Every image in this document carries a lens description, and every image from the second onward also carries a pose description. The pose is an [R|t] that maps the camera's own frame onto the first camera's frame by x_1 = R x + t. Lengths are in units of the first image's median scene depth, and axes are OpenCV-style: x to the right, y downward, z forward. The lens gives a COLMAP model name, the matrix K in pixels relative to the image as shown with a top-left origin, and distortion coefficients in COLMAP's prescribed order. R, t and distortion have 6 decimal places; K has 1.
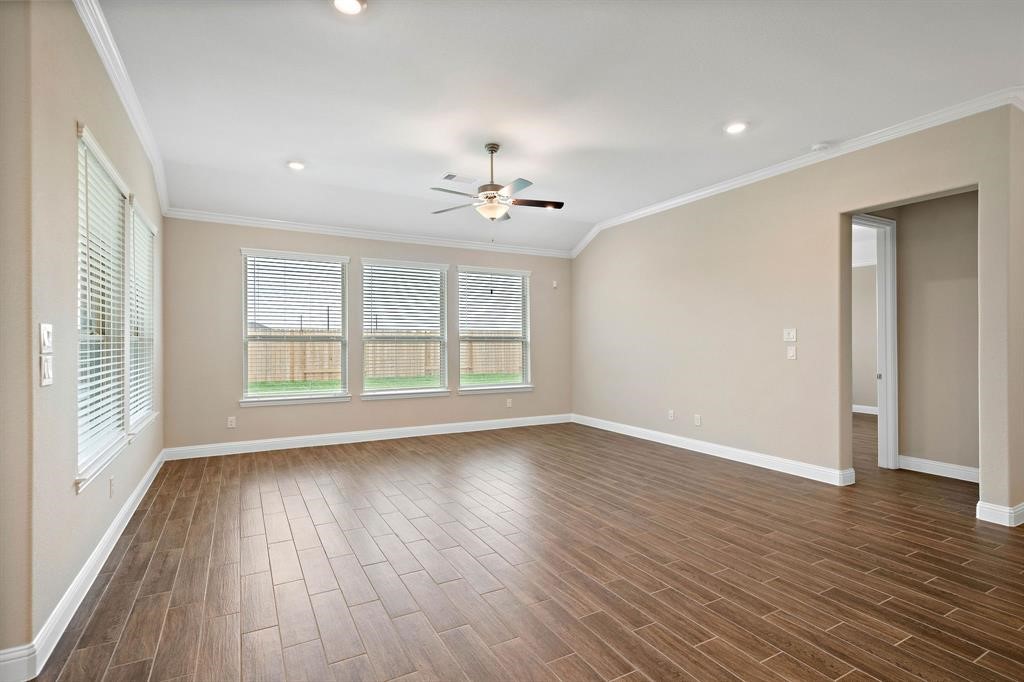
lens RADIAL K [[495.0, 0, 497.8], [0, 495.0, 339.0], [0, 0, 1]] dist [0.004964, 0.000962]
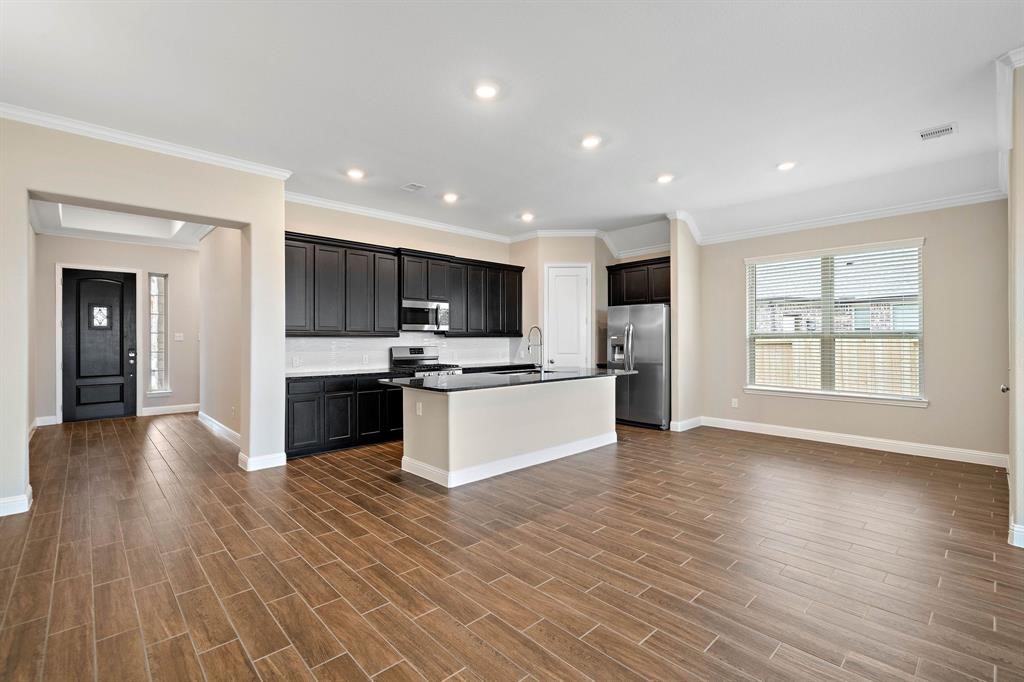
lens RADIAL K [[452.9, 0, 498.1], [0, 452.9, 335.5], [0, 0, 1]] dist [0.005909, 0.001091]
pose [[-0.969410, 0.001774, -0.245442, 0.420904], [0.006199, 0.999832, -0.017257, 0.006370], [0.245370, -0.018251, -0.969258, 0.820012]]
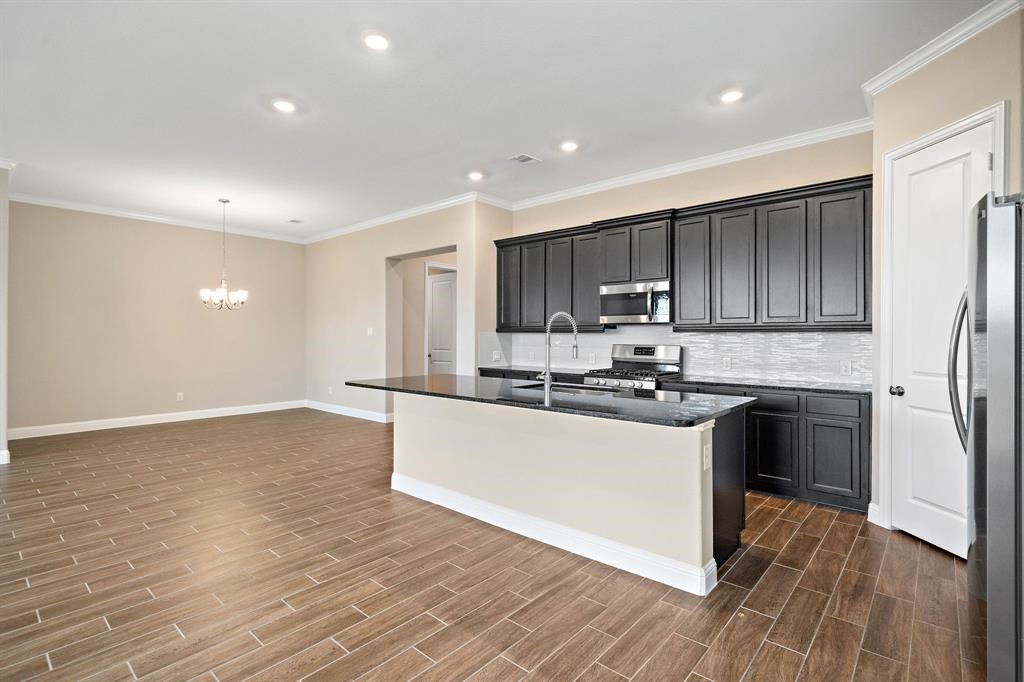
lens RADIAL K [[495.0, 0, 511.3], [0, 495.0, 319.4], [0, 0, 1]] dist [0.004964, 0.000962]
pose [[-0.346308, 0.031150, 0.937604, -0.605570], [-0.009173, 0.999288, -0.036587, 0.000758], [-0.938076, -0.021271, -0.345776, 0.099498]]
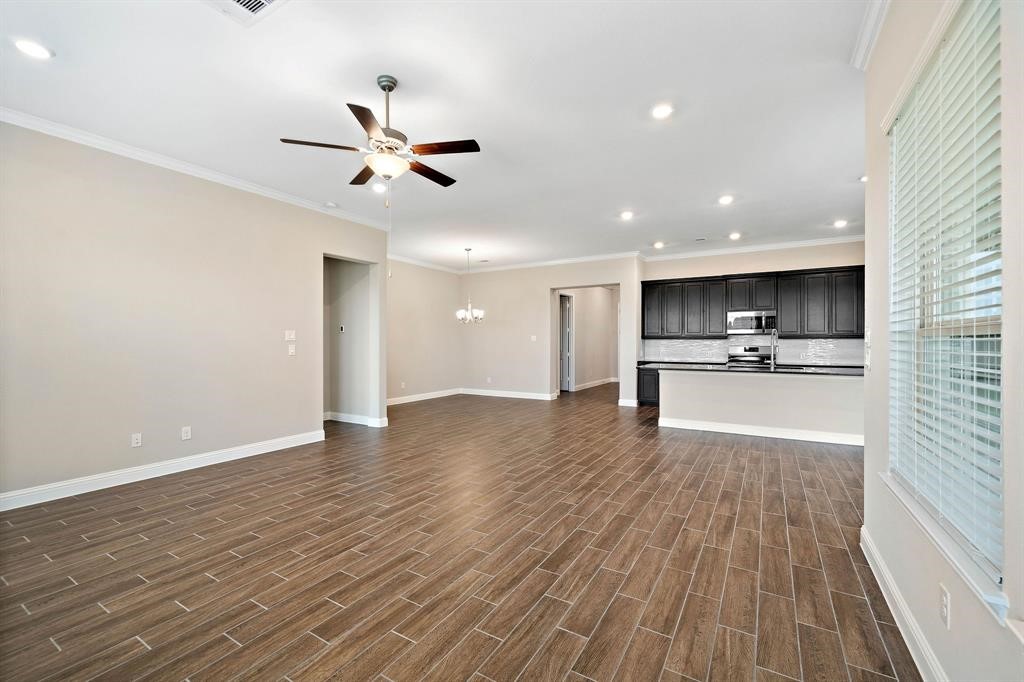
lens RADIAL K [[425.4, 0, 511.6], [0, 425.4, 343.6], [0, 0, 1]] dist [0.005039, -0.000073]
pose [[-0.515111, -0.003577, 0.857116, -0.621465], [-0.004448, 0.999989, 0.001499, 0.007497], [-0.857112, -0.003040, -0.515122, 1.094862]]
